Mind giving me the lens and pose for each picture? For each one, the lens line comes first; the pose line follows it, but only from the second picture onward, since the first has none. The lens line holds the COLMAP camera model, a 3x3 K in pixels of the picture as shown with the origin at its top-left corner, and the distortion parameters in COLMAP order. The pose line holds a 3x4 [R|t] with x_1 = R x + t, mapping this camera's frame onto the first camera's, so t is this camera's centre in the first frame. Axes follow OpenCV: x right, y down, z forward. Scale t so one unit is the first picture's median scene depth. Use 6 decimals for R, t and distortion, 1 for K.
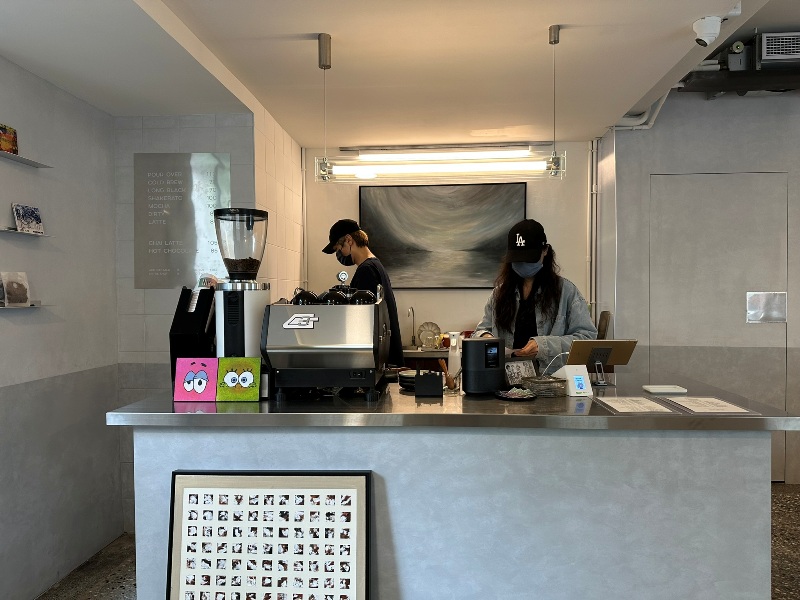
lens RADIAL K [[564.0, 0, 400.0], [0, 564.0, 300.0], [0, 0, 1]] dist [0.149579, -0.243423]
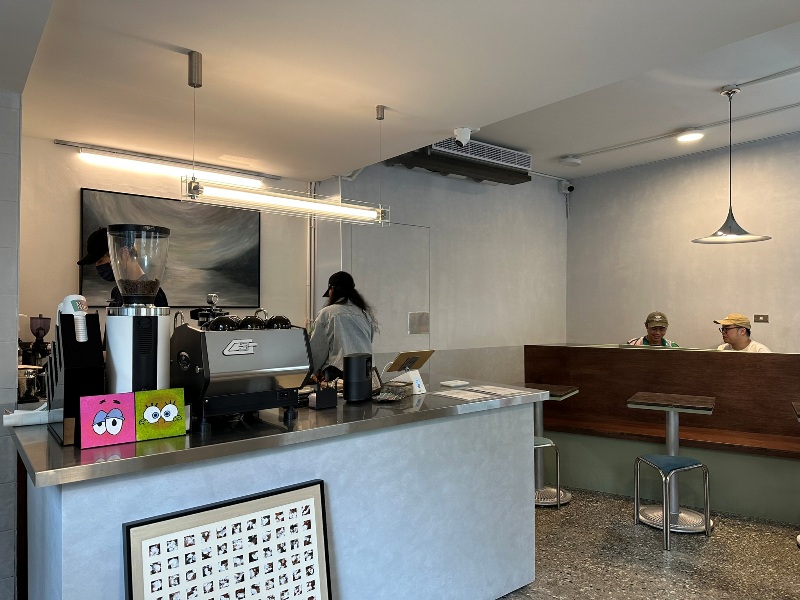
lens RADIAL K [[557.1, 0, 400.0], [0, 557.1, 300.0], [0, 0, 1]] dist [0.095133, -0.092148]
pose [[0.738721, 0.015941, 0.673823, -0.684729], [-0.000943, 0.999744, -0.022618, -0.025293], [-0.674011, 0.016073, 0.738546, 0.078827]]
